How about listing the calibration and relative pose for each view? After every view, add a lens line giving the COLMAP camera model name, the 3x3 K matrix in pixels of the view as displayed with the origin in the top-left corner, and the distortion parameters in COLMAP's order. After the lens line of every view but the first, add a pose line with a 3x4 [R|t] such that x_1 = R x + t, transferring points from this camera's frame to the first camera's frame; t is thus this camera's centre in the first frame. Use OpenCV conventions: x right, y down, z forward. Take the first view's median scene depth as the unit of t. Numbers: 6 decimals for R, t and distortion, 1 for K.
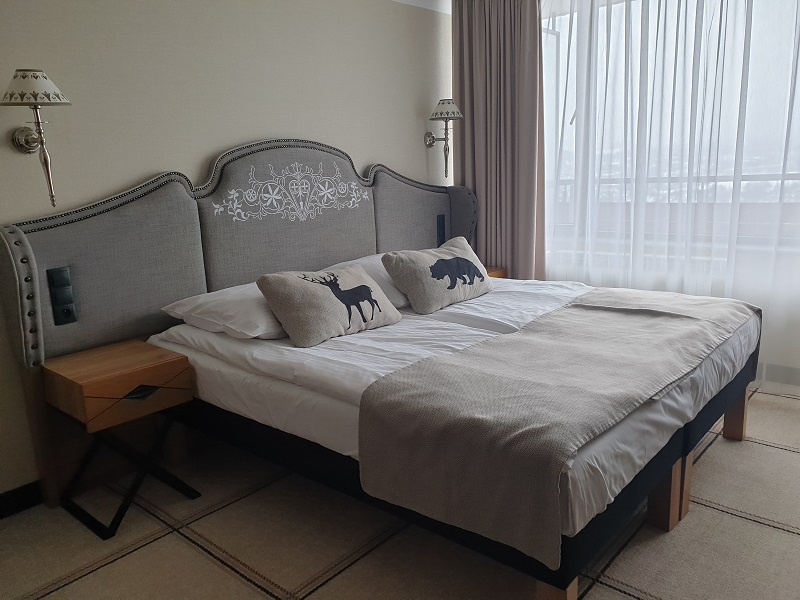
lens RADIAL K [[610.6, 0, 400.0], [0, 610.6, 300.0], [0, 0, 1]] dist [0.108211, -0.251248]
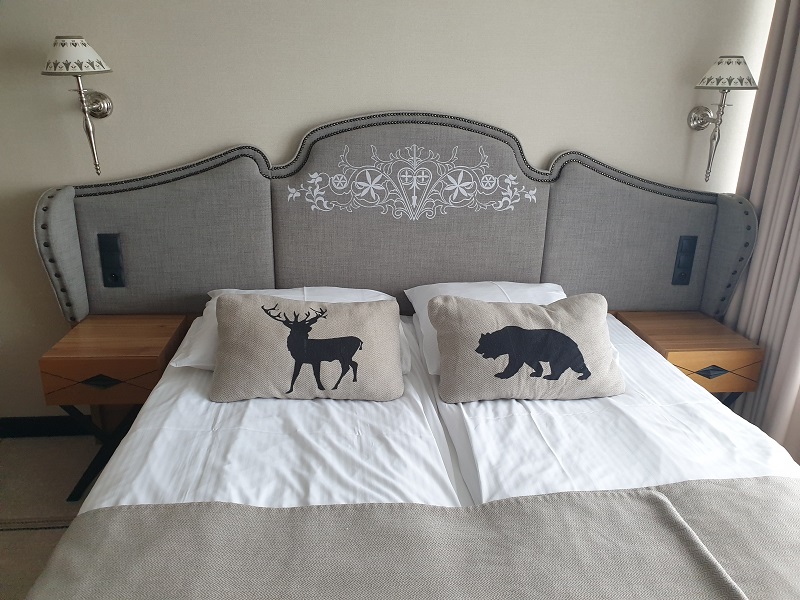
lens RADIAL K [[610.6, 0, 400.0], [0, 610.6, 300.0], [0, 0, 1]] dist [0.108211, -0.251248]
pose [[0.728715, 0.282191, -0.623973, 0.375189], [-0.202191, 0.959192, 0.197663, -0.197500], [0.654288, -0.017878, 0.756034, 0.430074]]
